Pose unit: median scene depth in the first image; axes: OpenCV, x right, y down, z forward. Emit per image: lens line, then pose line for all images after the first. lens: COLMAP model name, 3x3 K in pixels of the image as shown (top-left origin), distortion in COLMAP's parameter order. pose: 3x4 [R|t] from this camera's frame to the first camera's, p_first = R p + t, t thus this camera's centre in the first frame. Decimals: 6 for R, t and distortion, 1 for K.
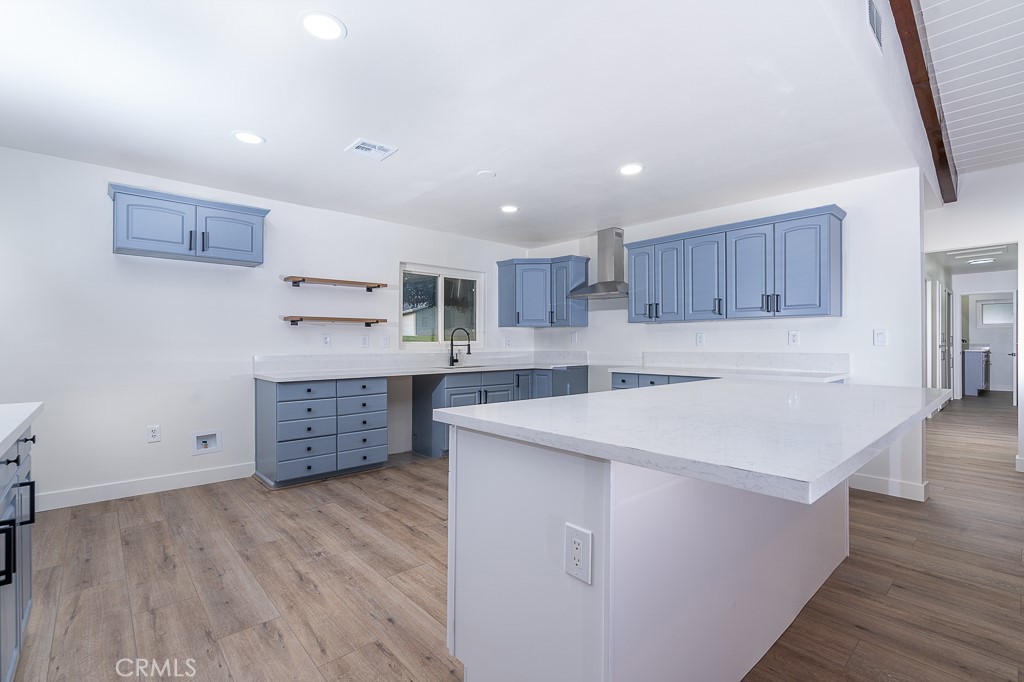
lens RADIAL K [[468.0, 0, 508.4], [0, 468.0, 345.4], [0, 0, 1]] dist [-0.005580, 0.001720]
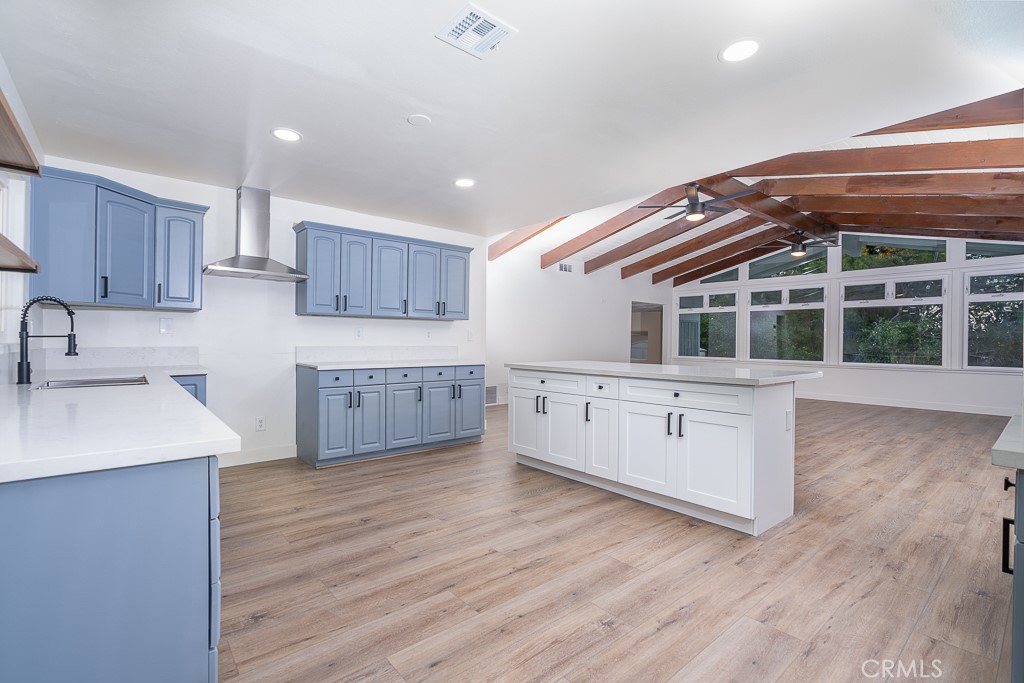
lens RADIAL K [[468.0, 0, 512.6], [0, 468.0, 338.8], [0, 0, 1]] dist [-0.005580, 0.001720]
pose [[0.016264, 0.006028, 0.999850, -0.830762], [-0.007070, 0.999958, -0.005914, 0.003310], [-0.999843, -0.006973, 0.016305, 0.827438]]
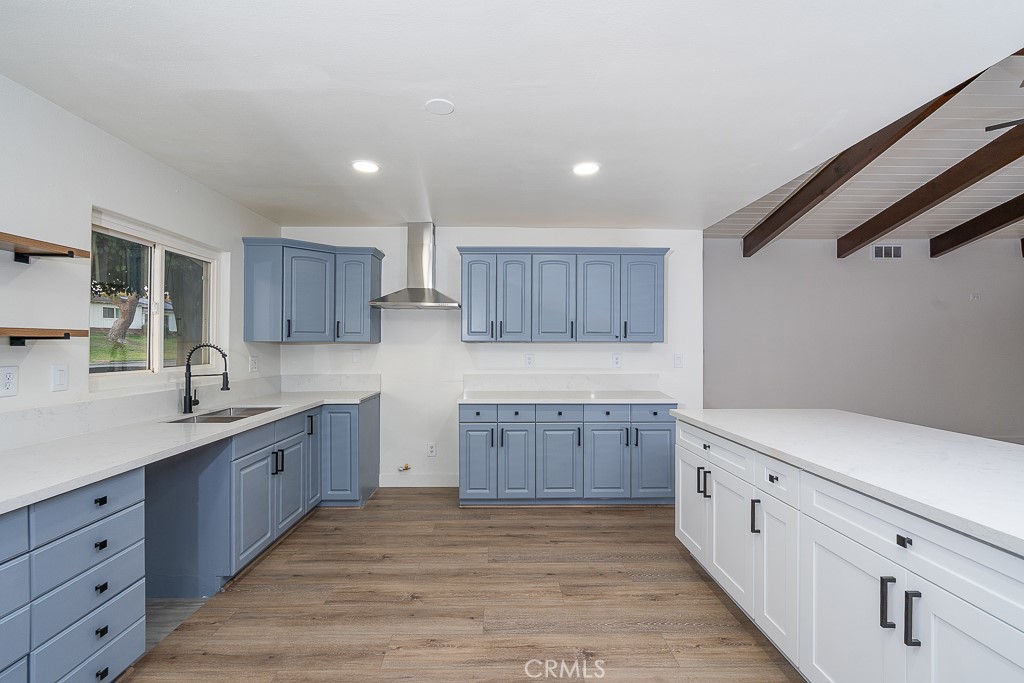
lens RADIAL K [[468.0, 0, 509.4], [0, 468.0, 341.5], [0, 0, 1]] dist [-0.005580, 0.001720]
pose [[0.647729, 0.008630, 0.761822, -0.452277], [-0.003329, 0.999958, -0.008497, -0.056327], [-0.761864, 0.002968, 0.647730, 0.536565]]
